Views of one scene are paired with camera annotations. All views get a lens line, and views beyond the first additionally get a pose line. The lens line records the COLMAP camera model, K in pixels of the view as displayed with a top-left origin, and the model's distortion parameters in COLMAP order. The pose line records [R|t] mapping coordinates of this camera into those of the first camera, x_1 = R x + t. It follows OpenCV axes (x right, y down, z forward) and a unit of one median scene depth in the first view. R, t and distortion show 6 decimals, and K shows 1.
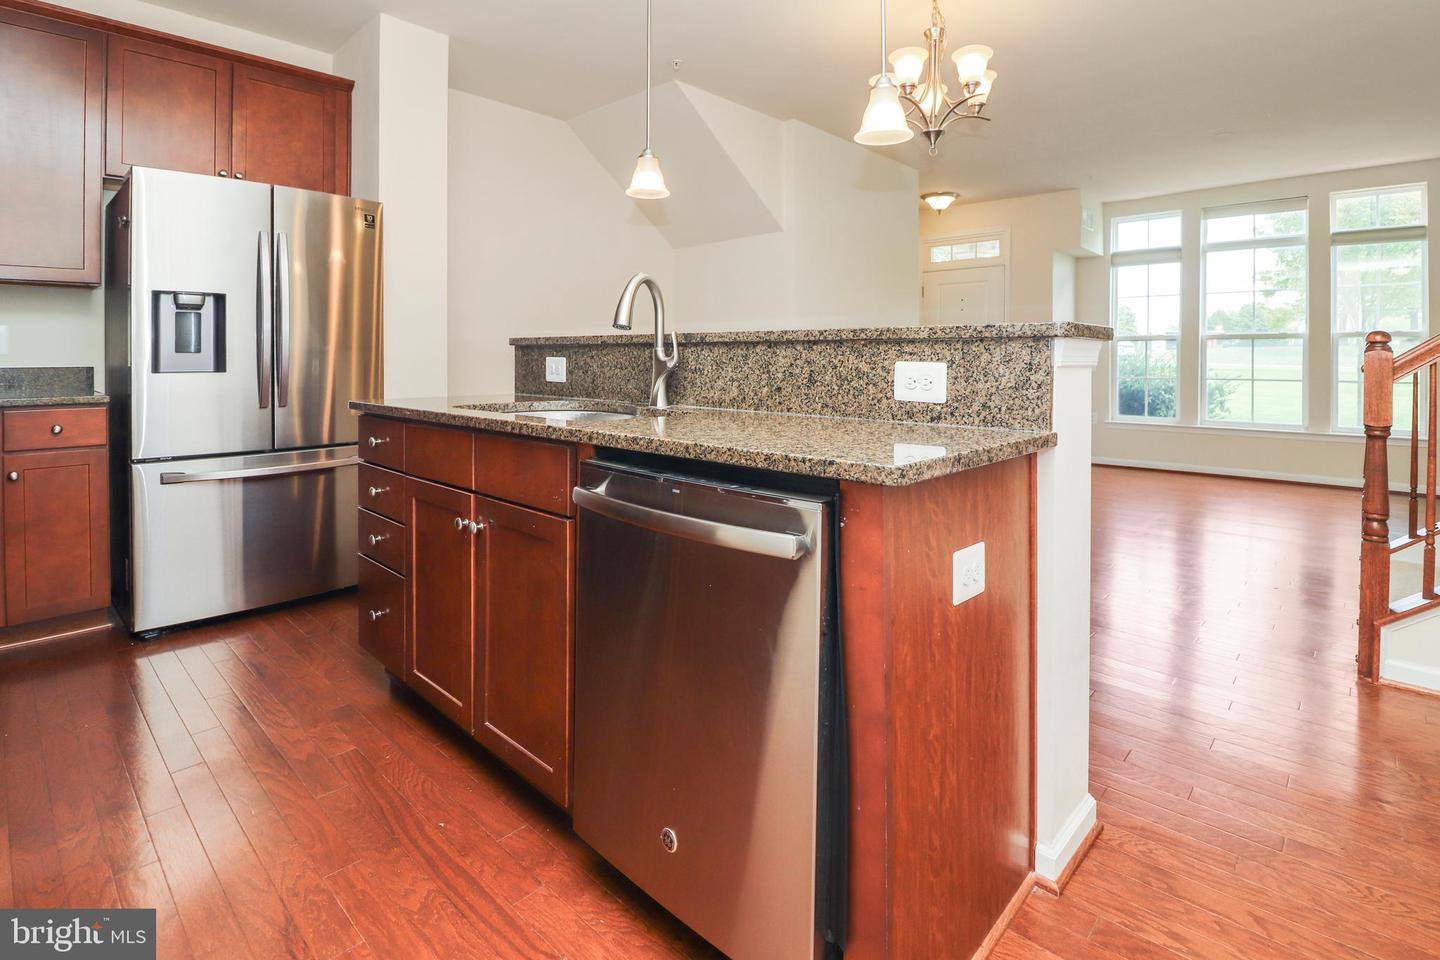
lens RADIAL K [[701.2, 0, 720.1], [0, 701.2, 367.8], [0, 0, 1]] dist [-0.000694, -0.009699]
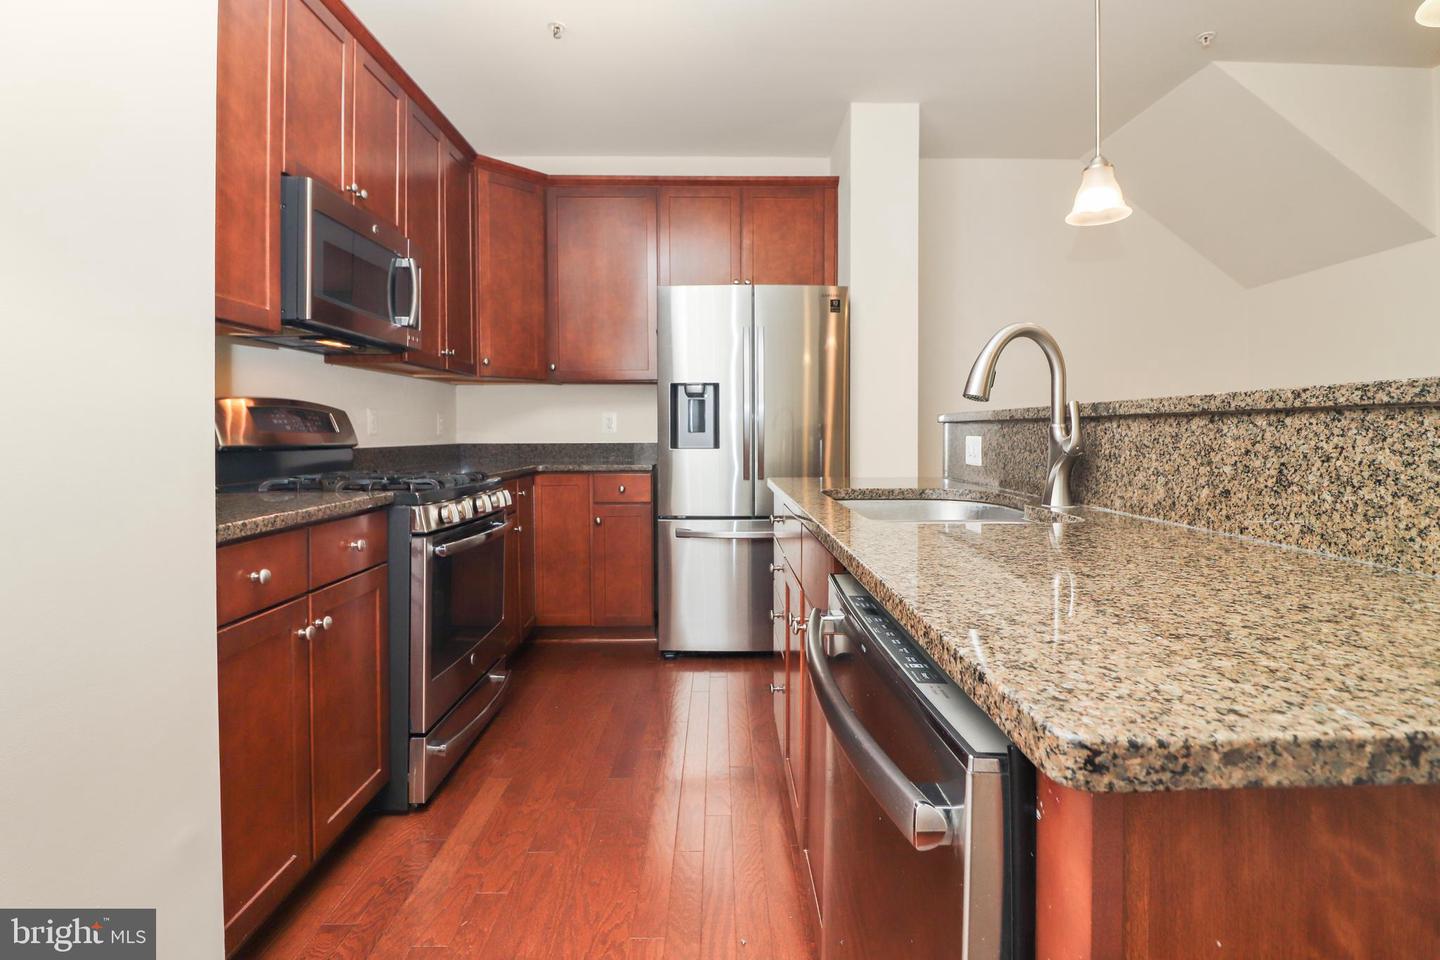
lens RADIAL K [[676.2, 0, 731.4], [0, 676.2, 444.1], [0, 0, 1]] dist [0.000047, -0.013928]
pose [[0.705615, 0.007122, -0.708559, 0.171739], [-0.004626, 0.999974, 0.005444, -0.010469], [0.708580, -0.000563, 0.705630, 0.280571]]
